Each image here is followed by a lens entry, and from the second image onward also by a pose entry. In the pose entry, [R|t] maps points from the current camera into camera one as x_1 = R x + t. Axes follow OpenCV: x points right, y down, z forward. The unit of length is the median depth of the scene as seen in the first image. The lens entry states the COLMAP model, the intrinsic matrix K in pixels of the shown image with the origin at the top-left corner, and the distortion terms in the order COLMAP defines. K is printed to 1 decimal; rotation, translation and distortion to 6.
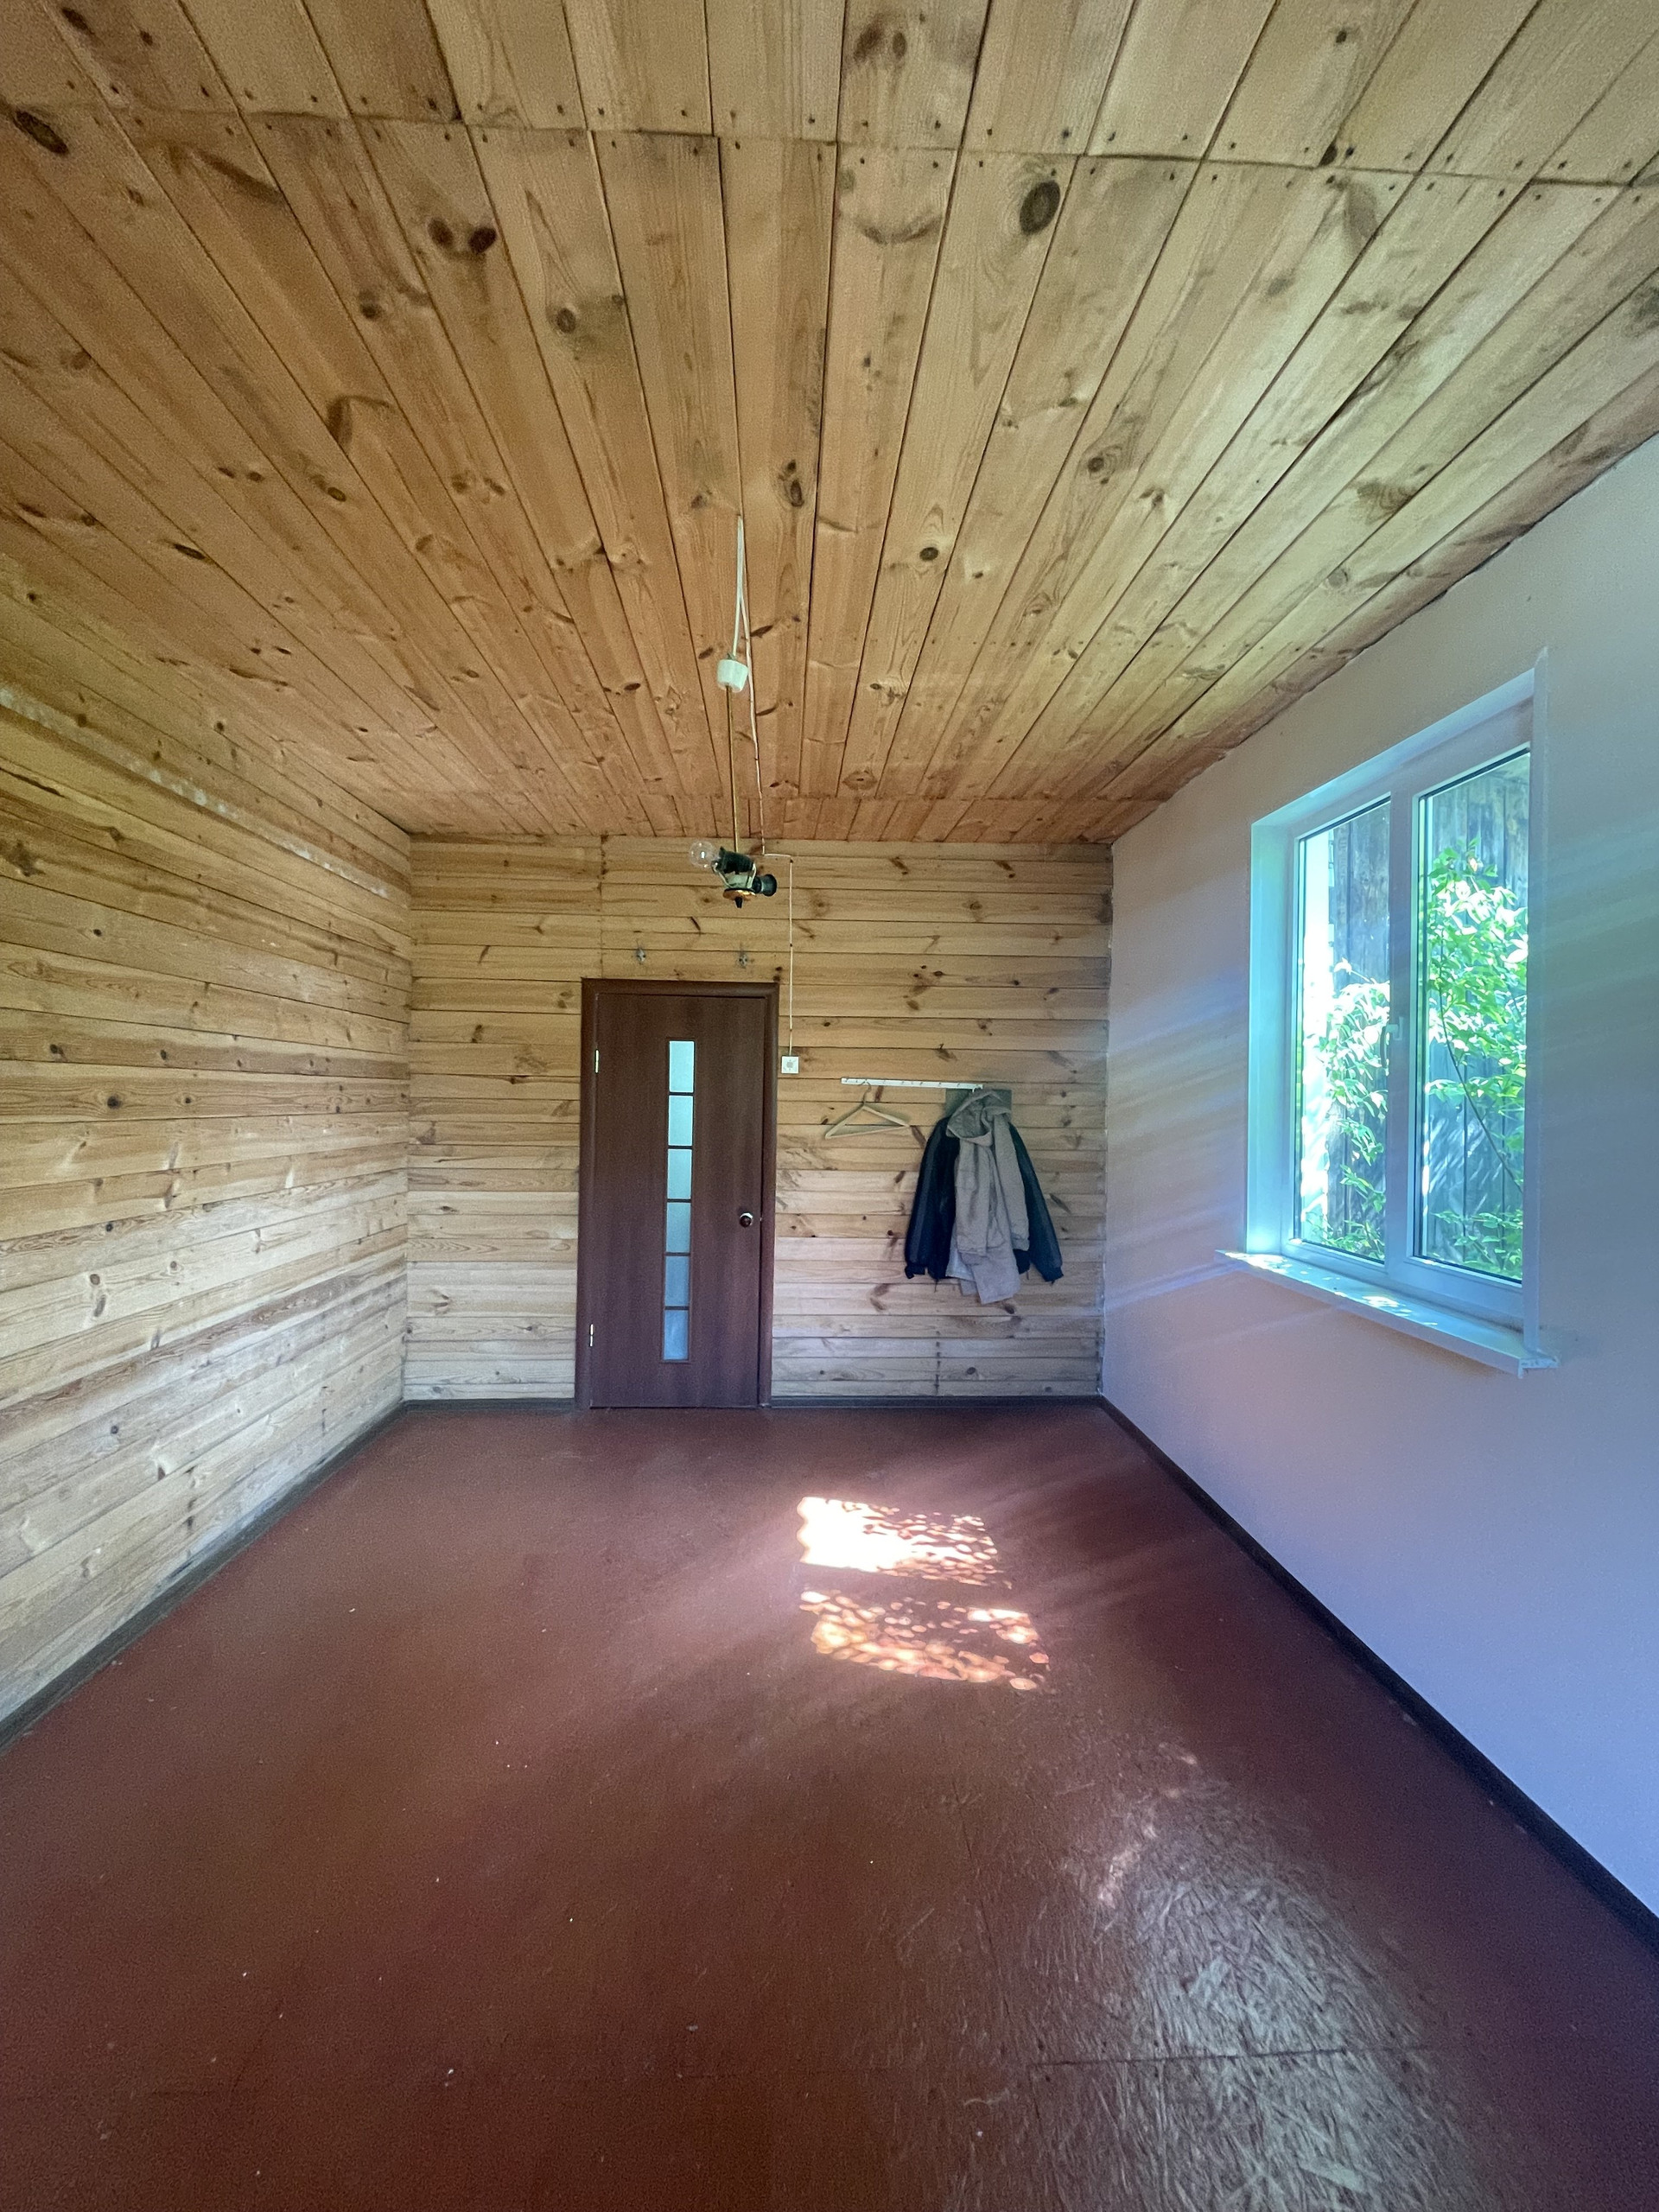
lens RADIAL K [[900.4, 0, 837.2], [0, 900.4, 1094.4], [0, 0, 1]] dist [-0.001682, -0.000844]
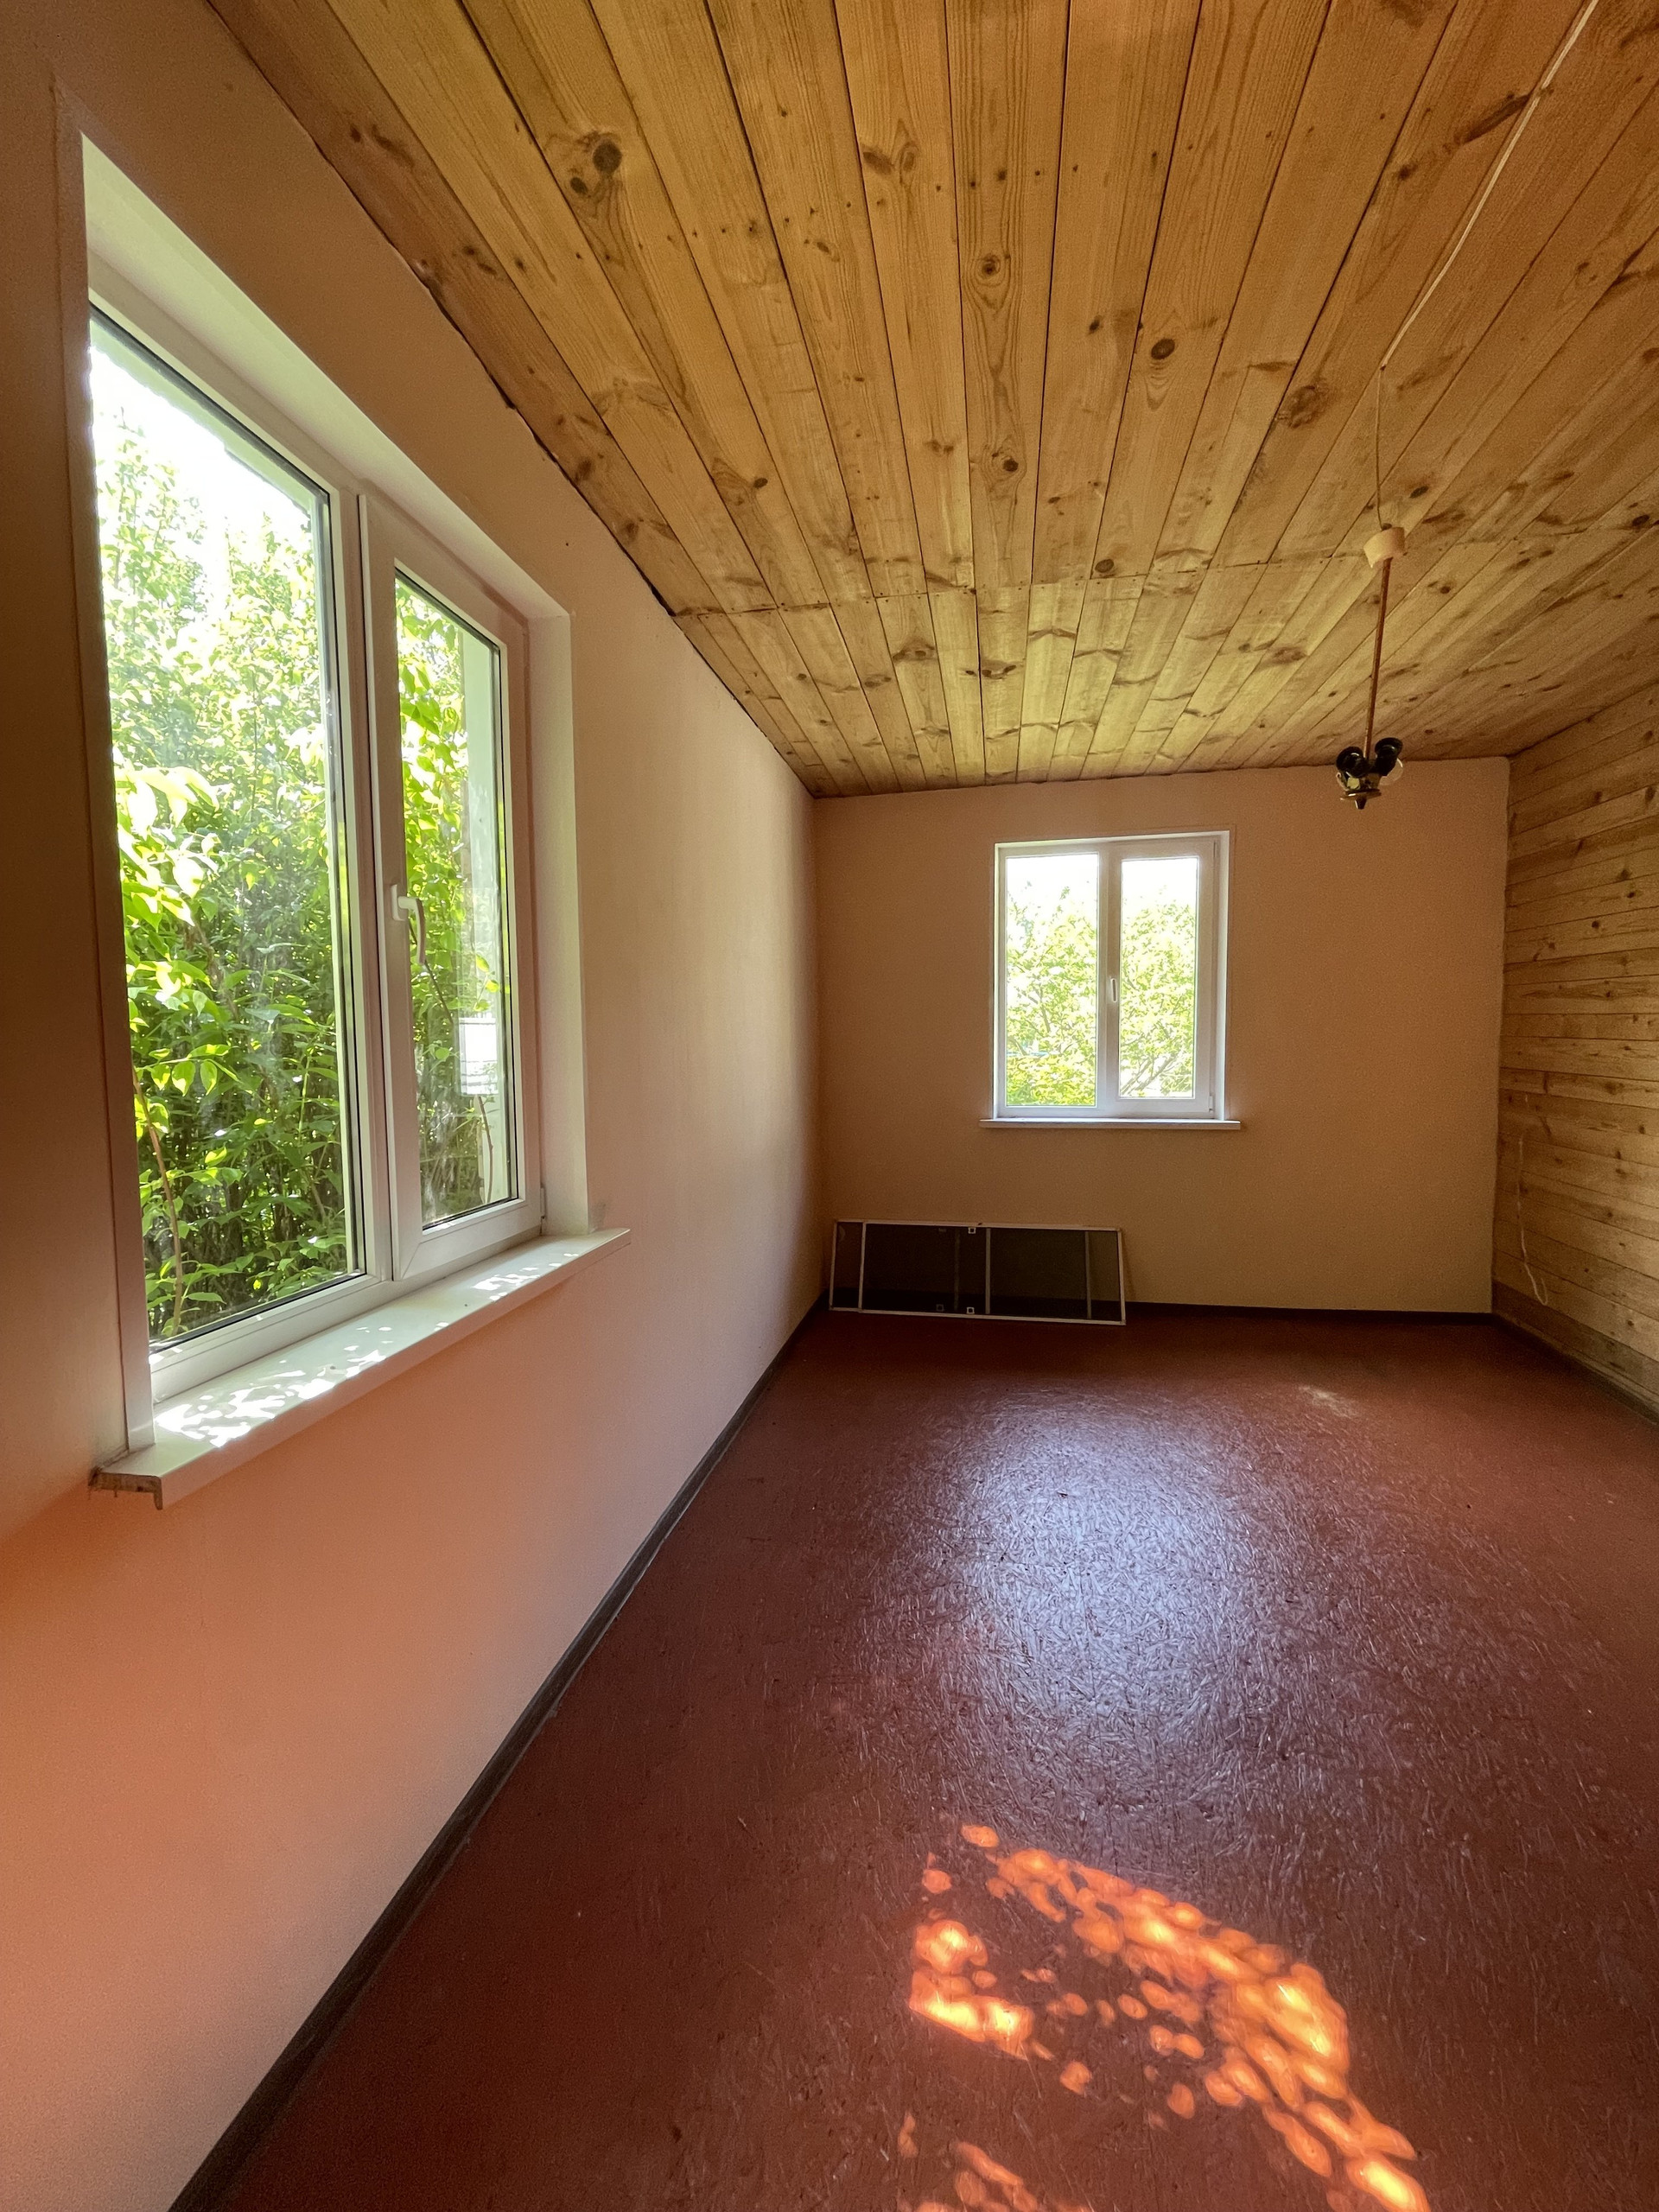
lens RADIAL K [[900.4, 0, 832.5], [0, 900.4, 1099.6], [0, 0, 1]] dist [-0.001682, -0.000844]
pose [[-0.969620, -0.019882, 0.243806, 0.149777], [-0.001519, 0.997161, 0.075279, 0.021313], [-0.244610, 0.072622, -0.966898, 1.582738]]
